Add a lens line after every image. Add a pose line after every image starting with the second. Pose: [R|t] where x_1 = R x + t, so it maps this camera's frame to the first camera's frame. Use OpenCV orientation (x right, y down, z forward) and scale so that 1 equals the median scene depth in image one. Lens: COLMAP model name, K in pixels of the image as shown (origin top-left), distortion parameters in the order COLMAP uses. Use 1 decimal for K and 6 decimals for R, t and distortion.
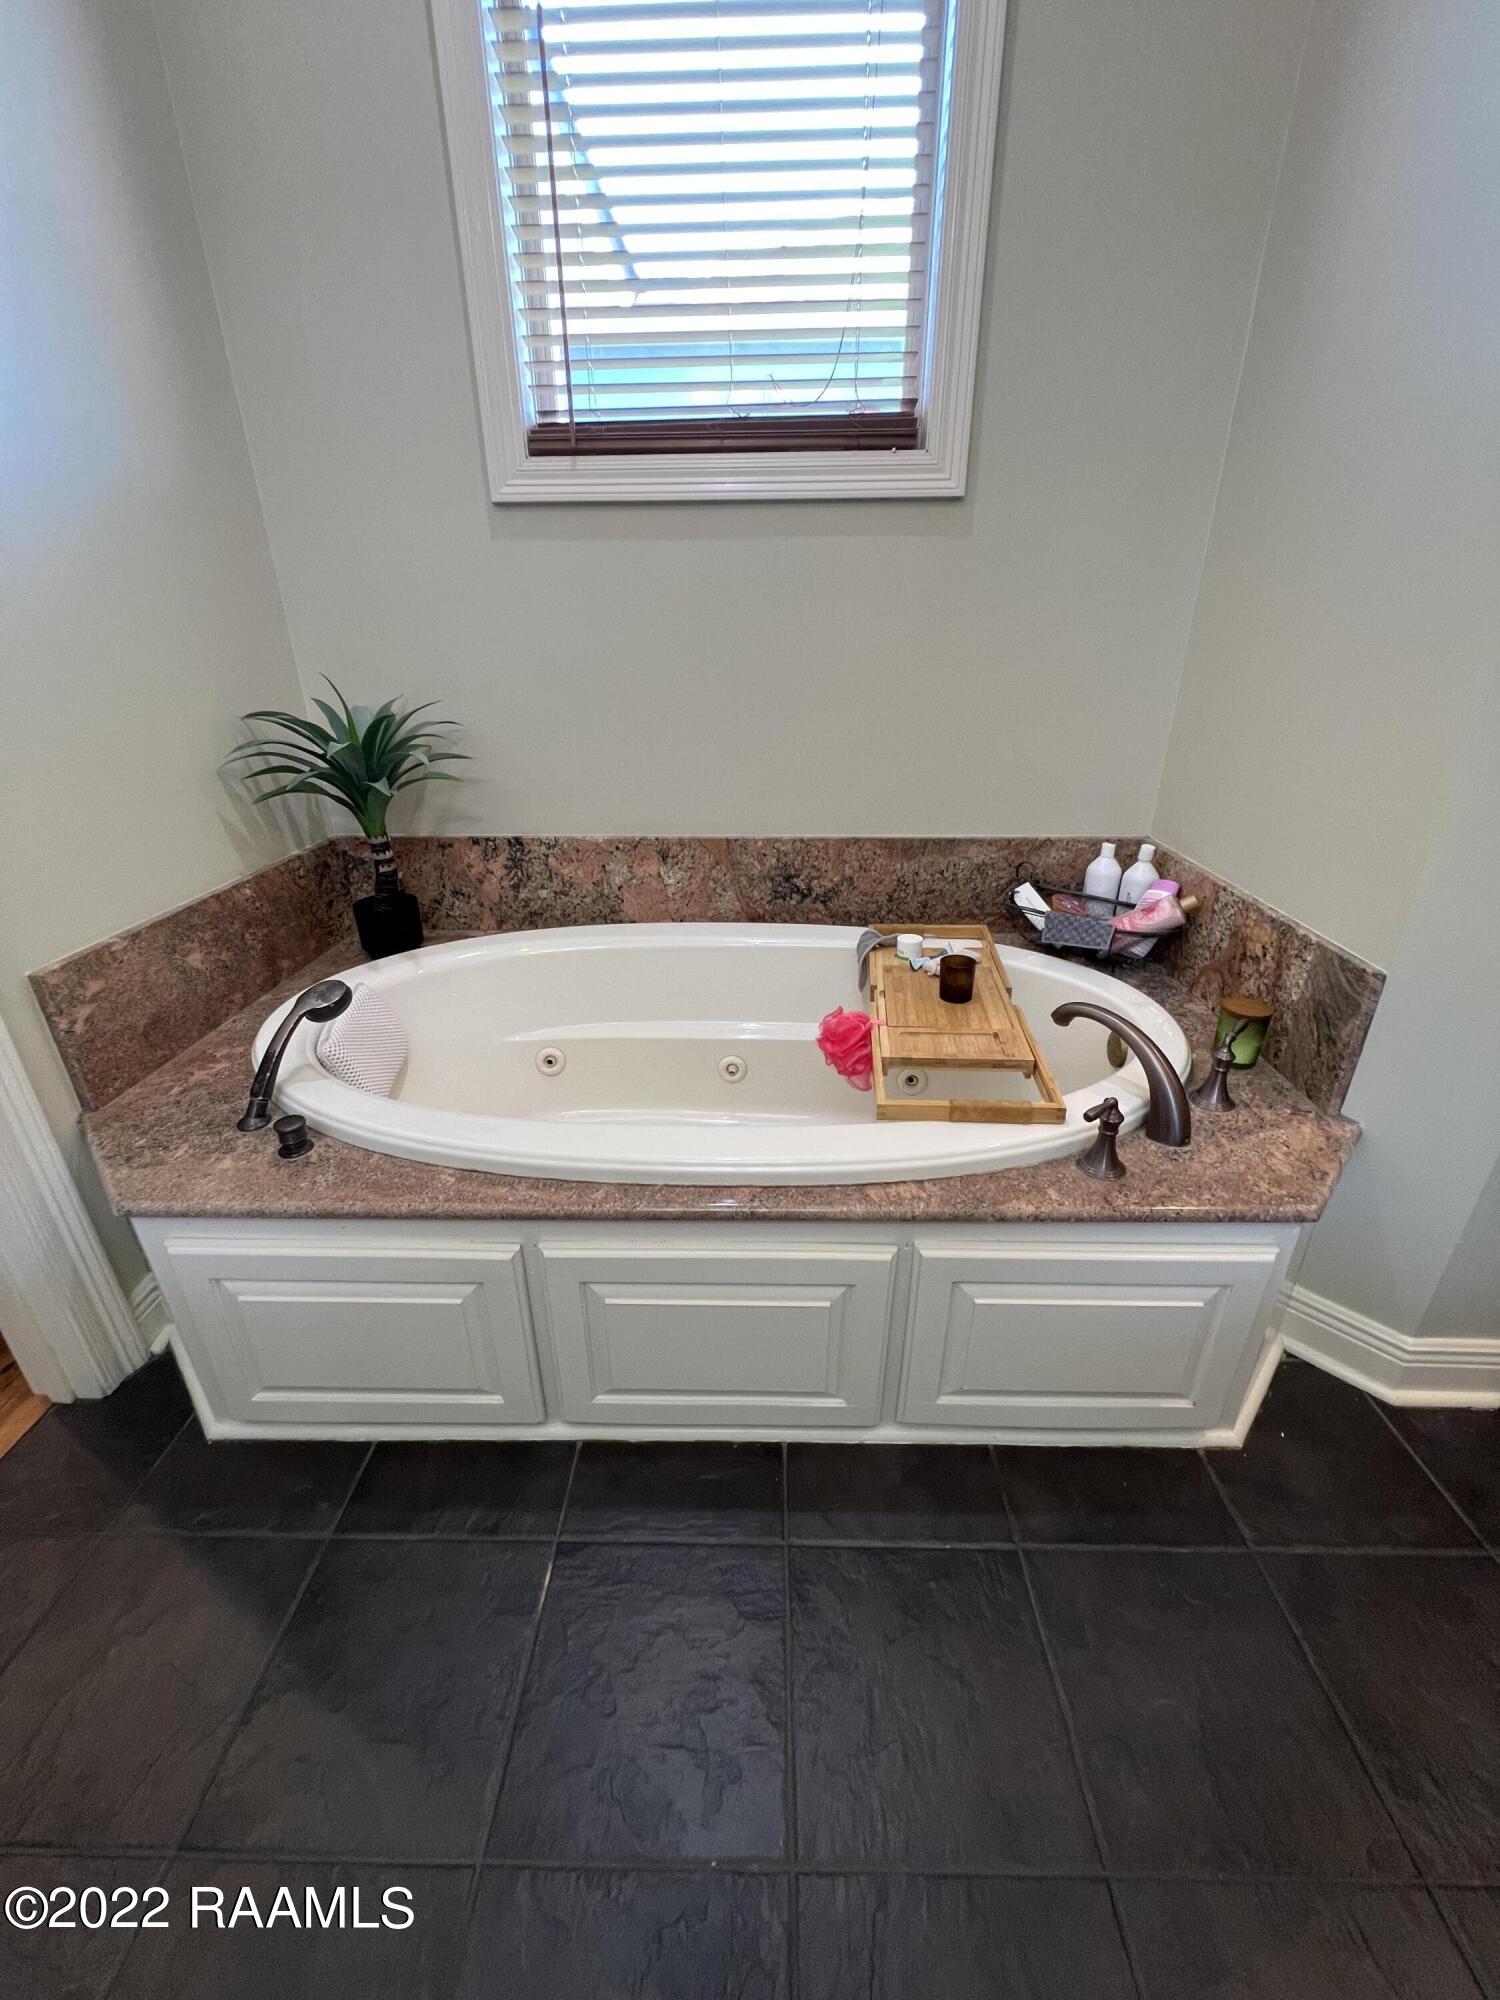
lens RADIAL K [[797.9, 0, 751.4], [0, 797.9, 994.4], [0, 0, 1]] dist [-0.001690, 0.000509]
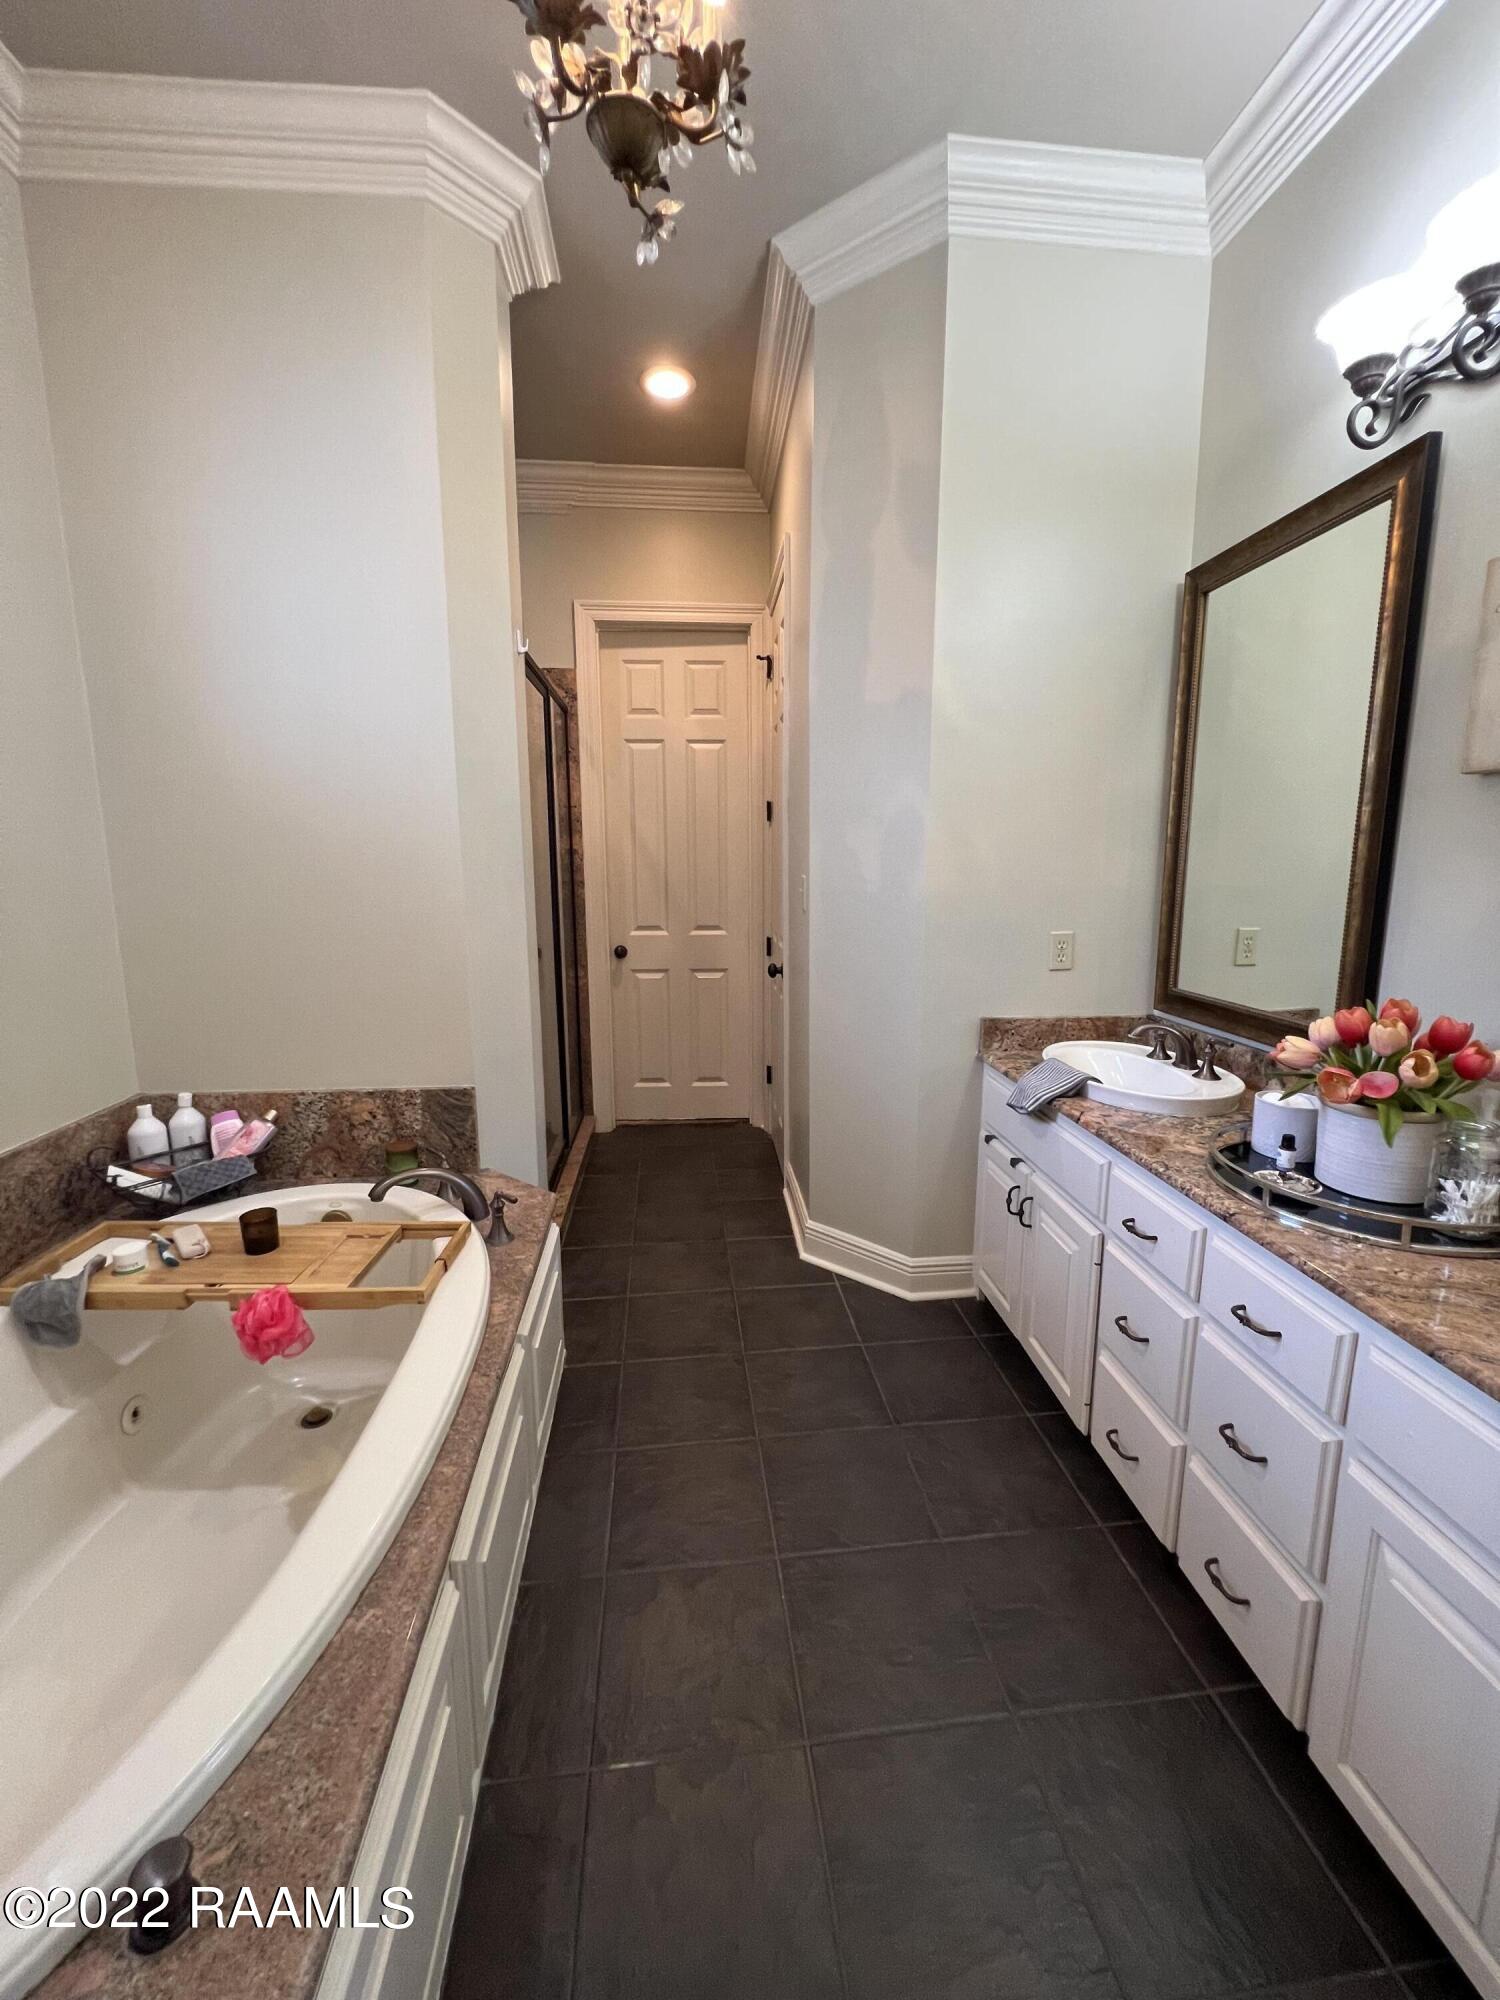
lens RADIAL K [[797.9, 0, 752.8], [0, 797.9, 991.2], [0, 0, 1]] dist [-0.001690, 0.000509]
pose [[-0.131652, -0.152763, 0.979455, -0.843889], [0.406887, 0.892658, 0.193917, -0.249567], [-0.903942, 0.424057, -0.055362, 0.322004]]
